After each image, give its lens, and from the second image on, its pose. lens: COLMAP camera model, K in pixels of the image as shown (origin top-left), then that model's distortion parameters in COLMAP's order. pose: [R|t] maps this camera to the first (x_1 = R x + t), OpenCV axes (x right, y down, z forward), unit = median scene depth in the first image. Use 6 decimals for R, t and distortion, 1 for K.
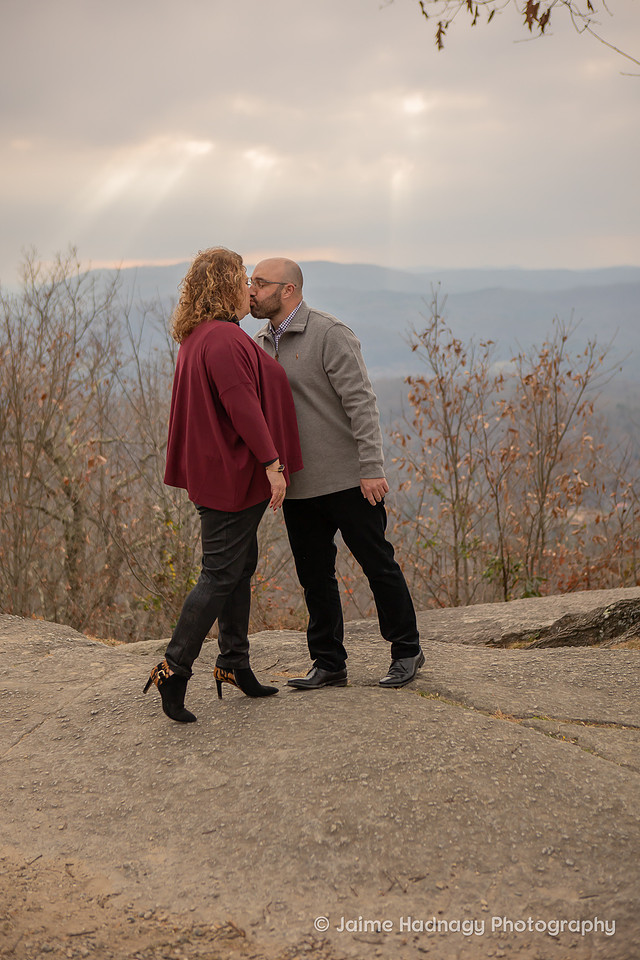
lens RADIAL K [[1420.7, 0, 318.9], [0, 1420.7, 480.2], [0, 0, 1]] dist [0.028661, 0.000000]
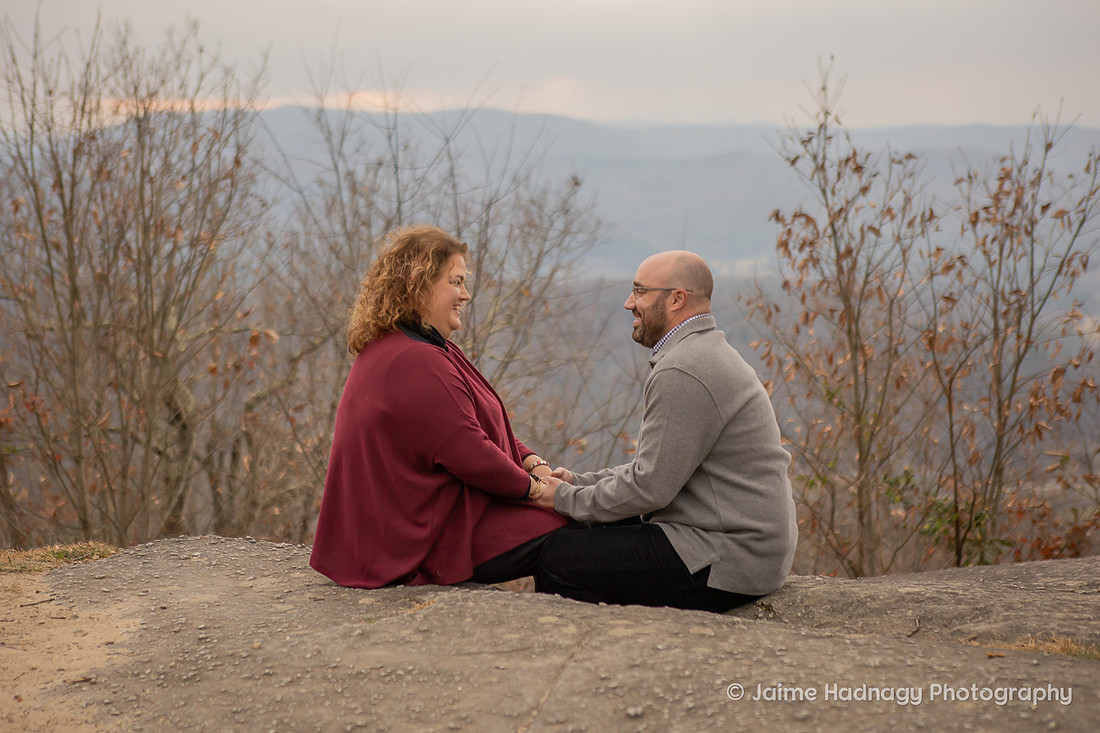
lens RADIAL K [[2047.4, 0, 531.1], [0, 2047.4, 339.9], [0, 0, 1]] dist [0.144169, 0.000000]
pose [[0.999301, 0.019866, 0.031680, -0.072311], [-0.018436, 0.998825, -0.044813, 0.026017], [-0.032533, 0.044198, 0.998493, 0.120794]]
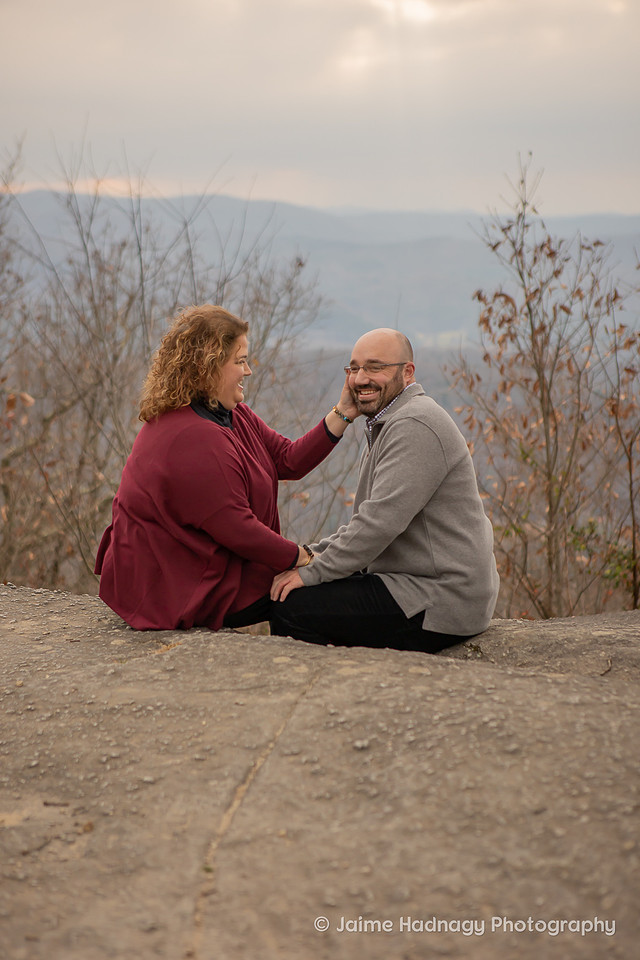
lens RADIAL K [[1812.2, 0, 321.6], [0, 1812.2, 474.3], [0, 0, 1]] dist [0.211674, 0.000000]
pose [[0.997380, 0.023878, 0.068284, -0.073857], [-0.023511, 0.999704, -0.006177, 0.024845], [-0.068411, 0.004555, 0.997647, 0.124790]]
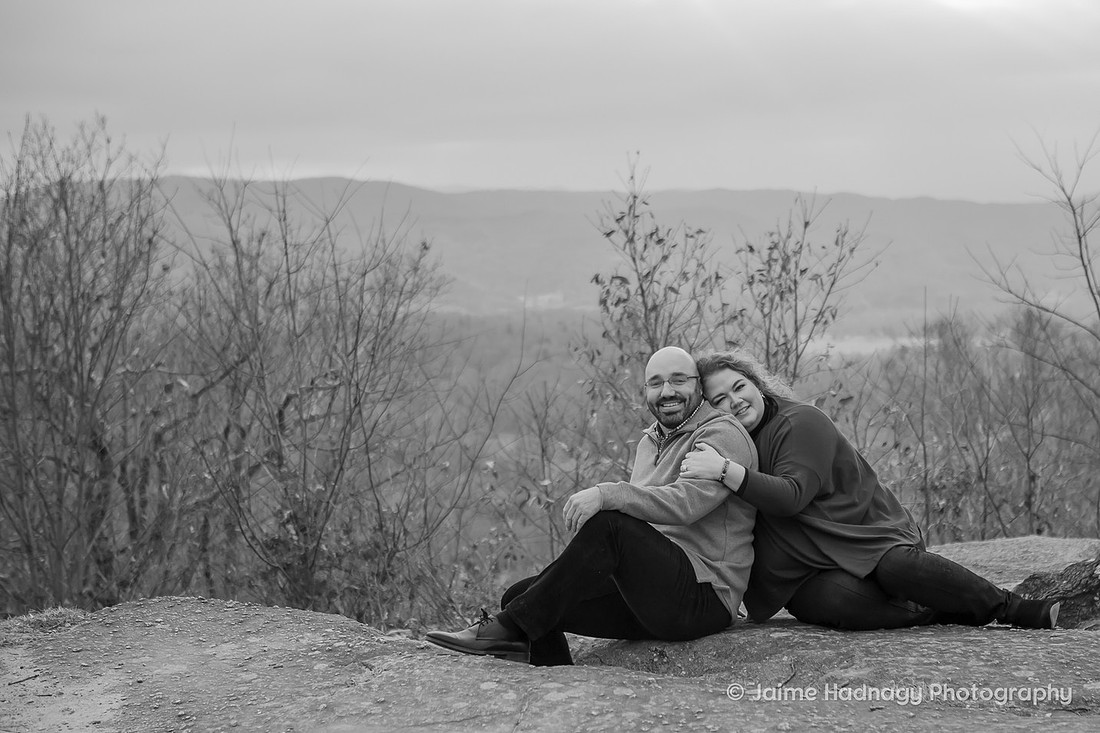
lens RADIAL K [[1608.6, 0, 629.3], [0, 1608.6, 409.8], [0, 0, 1]] dist [0.011587, 0.000000]
pose [[0.982402, -0.007747, 0.186620, -0.085035], [0.010291, 0.999867, -0.012668, 0.012125], [-0.186497, 0.014366, 0.982350, 0.145875]]
